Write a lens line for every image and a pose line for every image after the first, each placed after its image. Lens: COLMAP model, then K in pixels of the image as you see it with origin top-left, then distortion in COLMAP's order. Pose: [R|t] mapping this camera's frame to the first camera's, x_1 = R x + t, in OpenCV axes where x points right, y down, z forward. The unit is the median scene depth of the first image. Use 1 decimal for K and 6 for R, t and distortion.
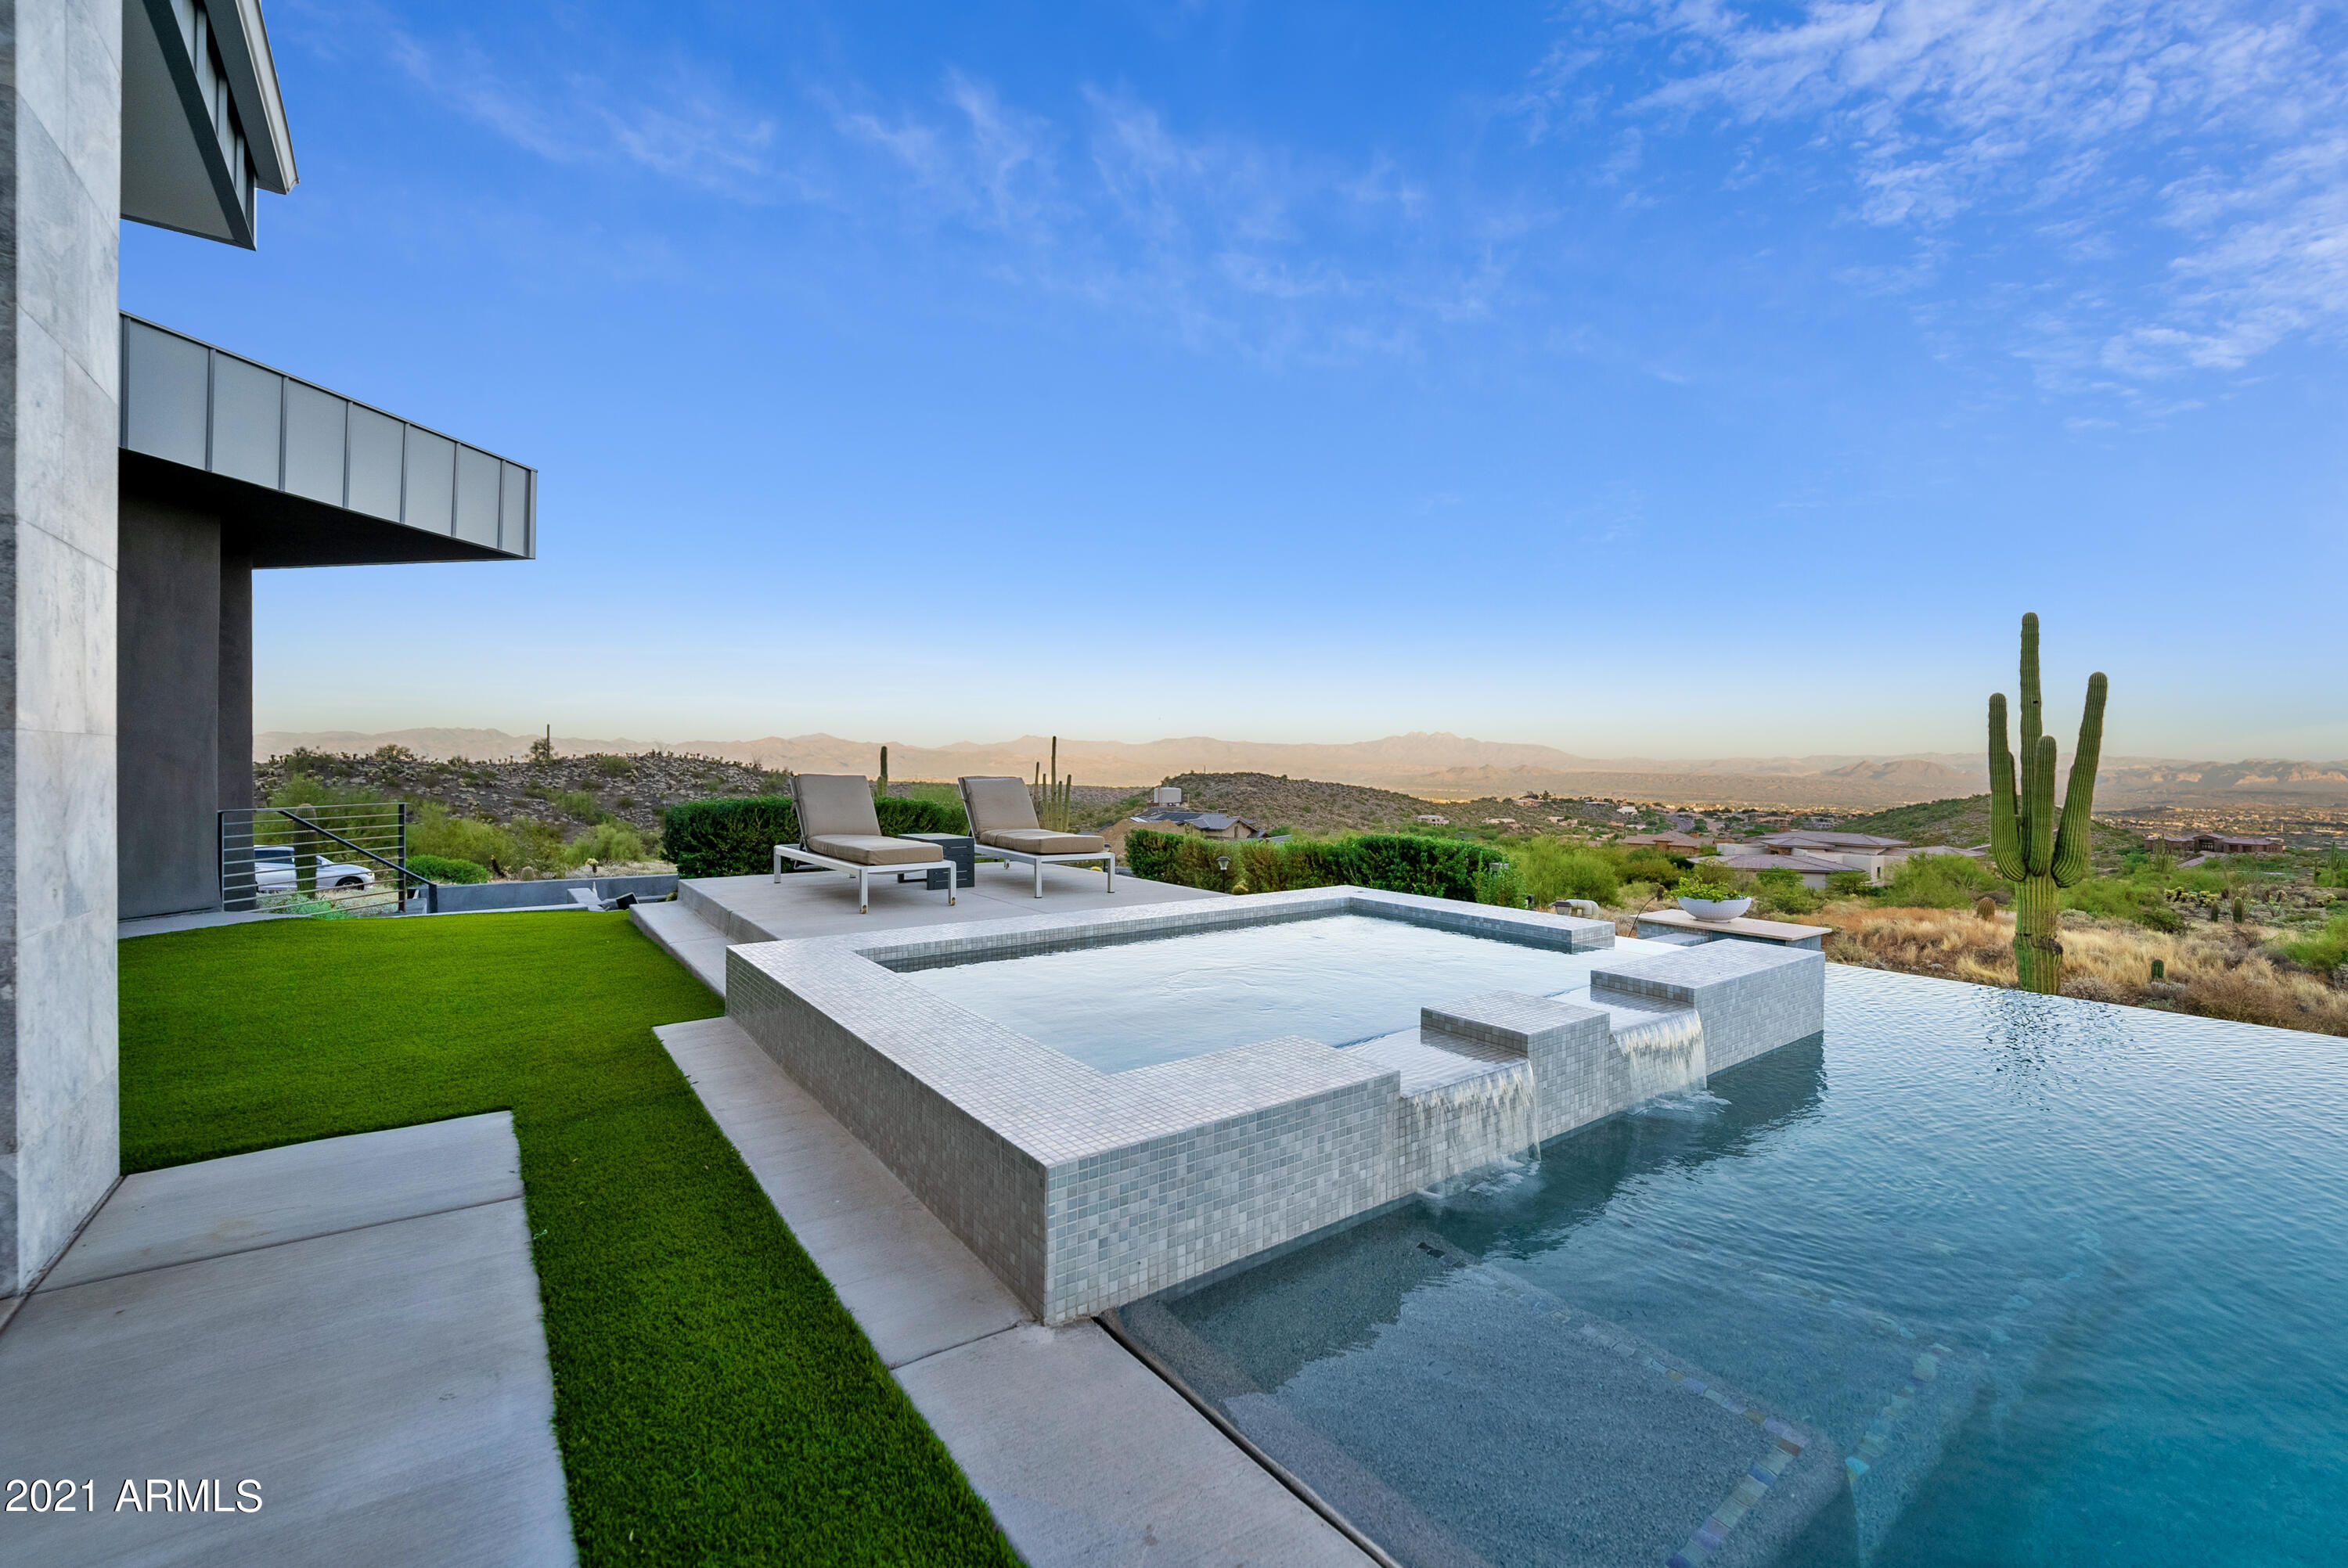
lens RADIAL K [[958.6, 0, 1170.7], [0, 958.6, 775.8], [0, 0, 1]] dist [-0.002782, -0.000554]
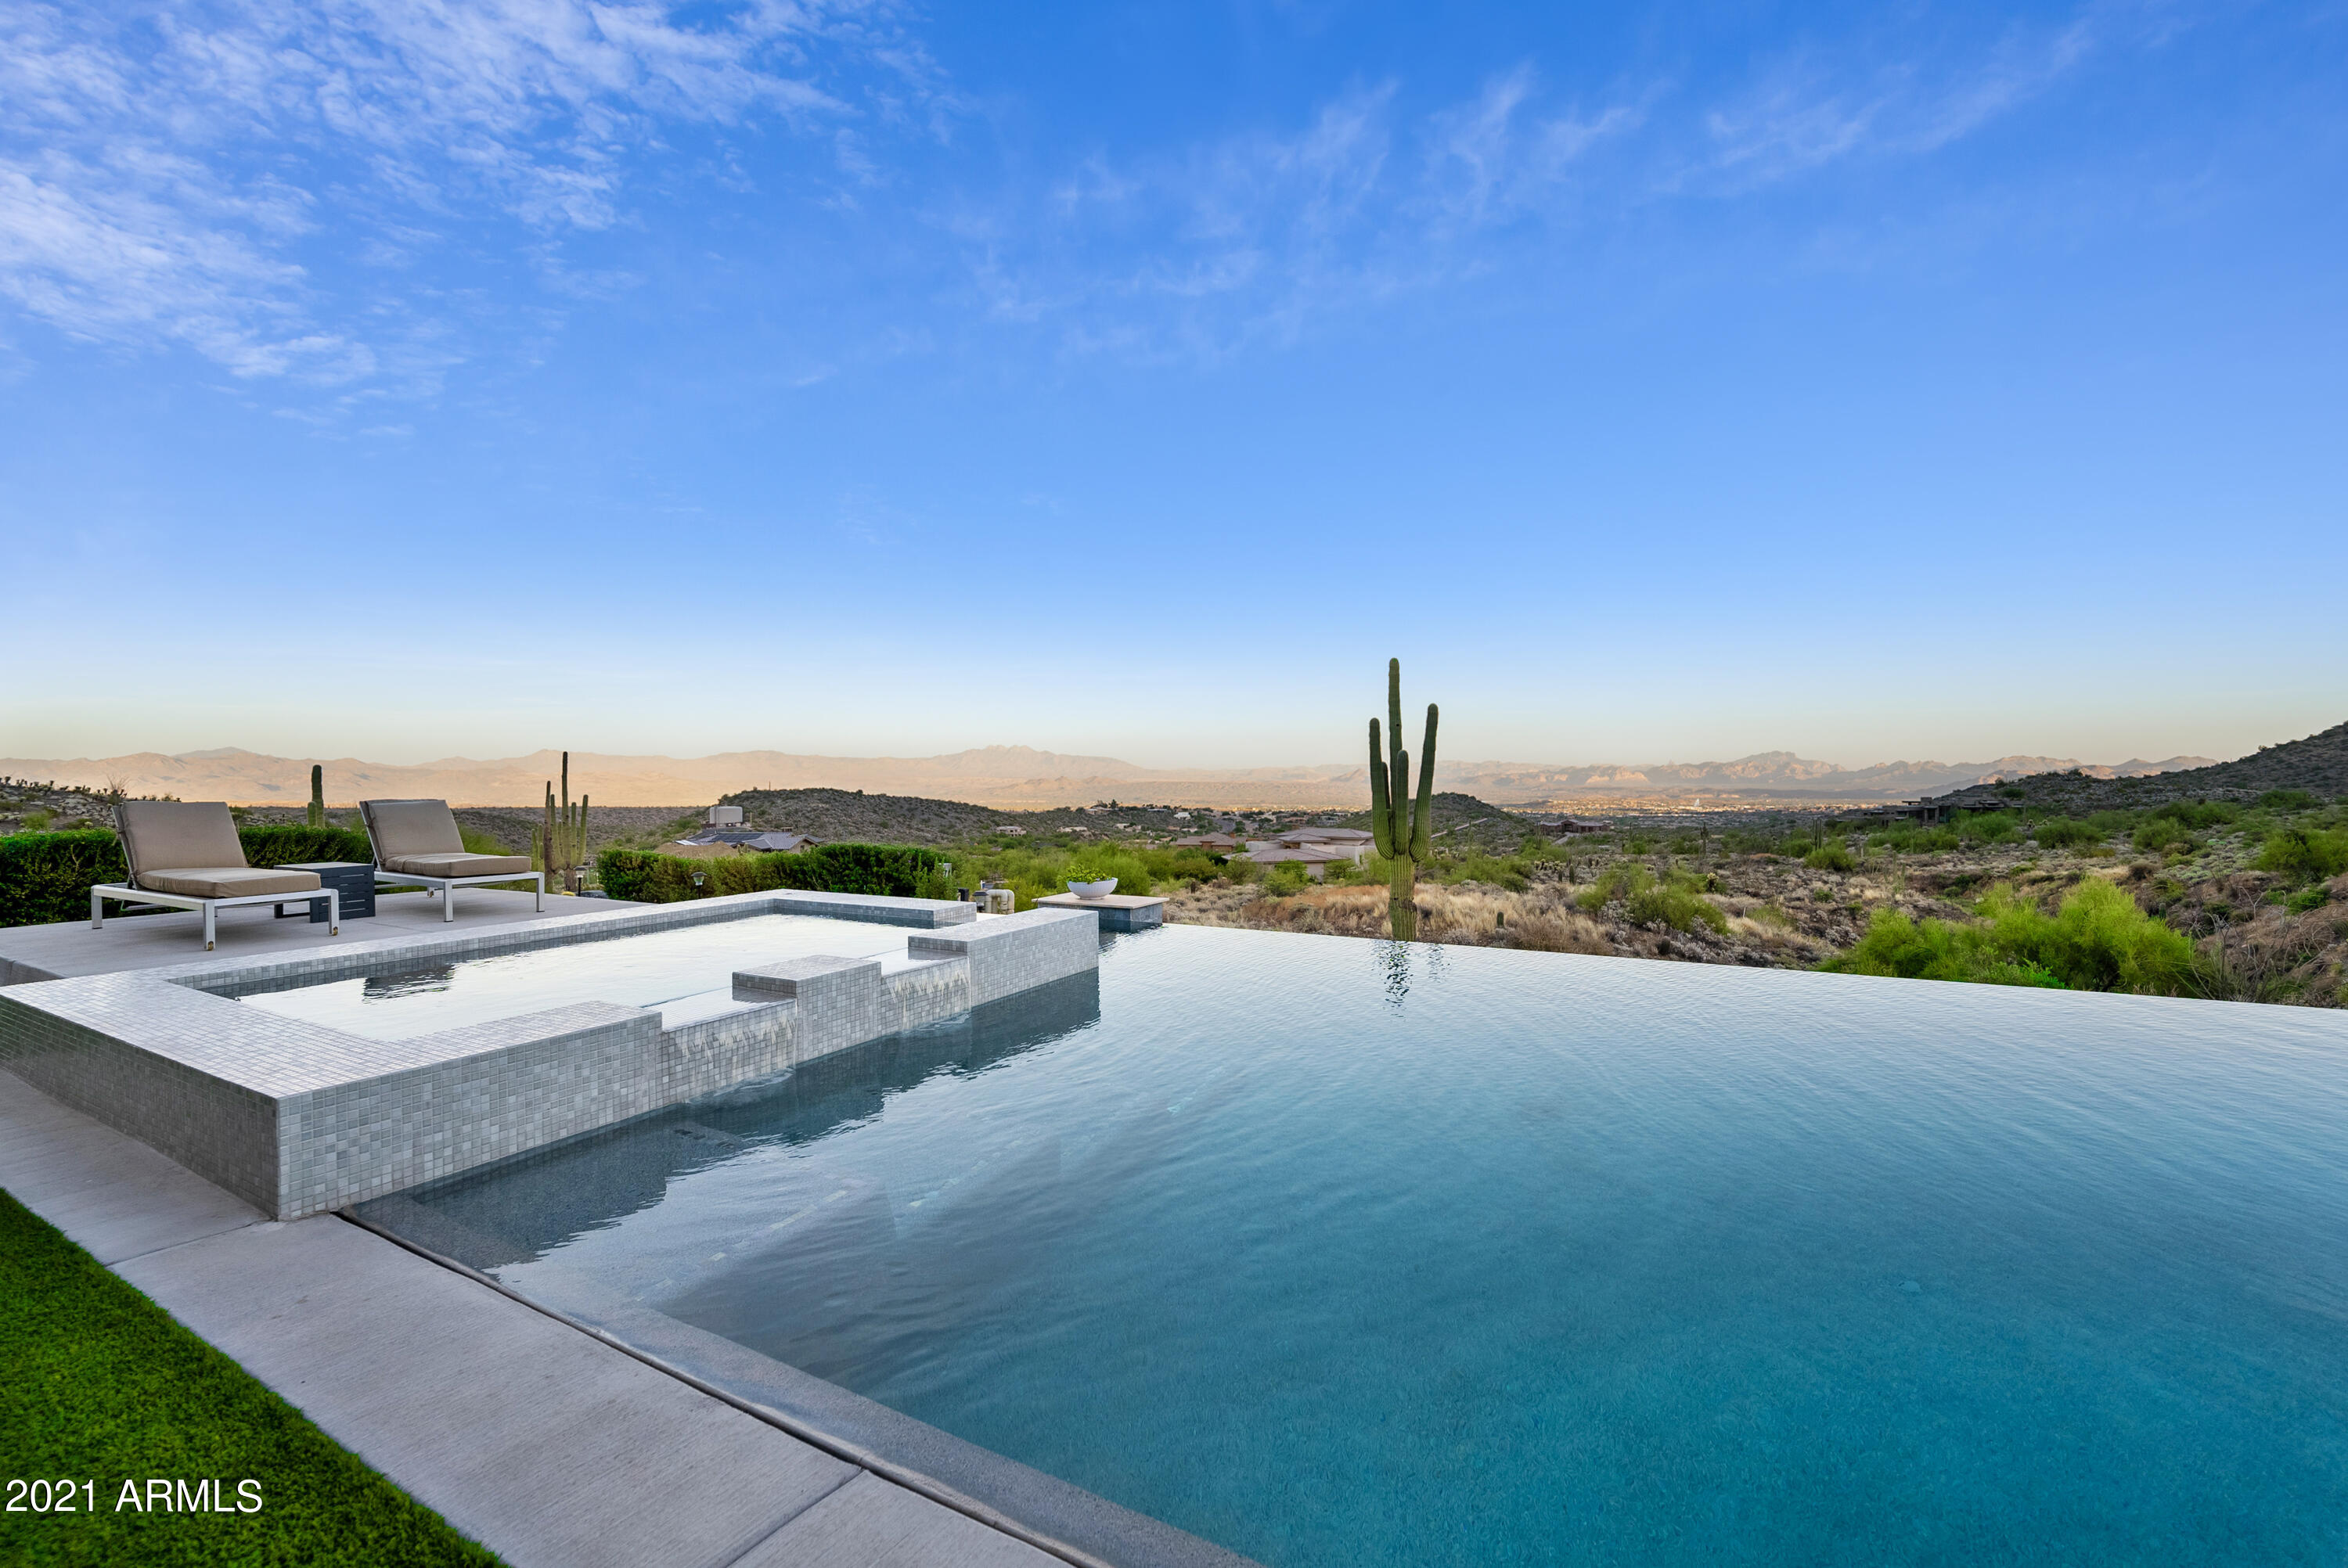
lens RADIAL K [[957.9, 0, 1174.0], [0, 957.9, 784.0], [0, 0, 1]] dist [-0.013196, -0.000294]
pose [[0.907275, -0.017814, 0.420160, 0.111989], [0.019914, 0.999802, -0.000613, 0.001359], [-0.420066, 0.008923, 0.907450, -0.171207]]
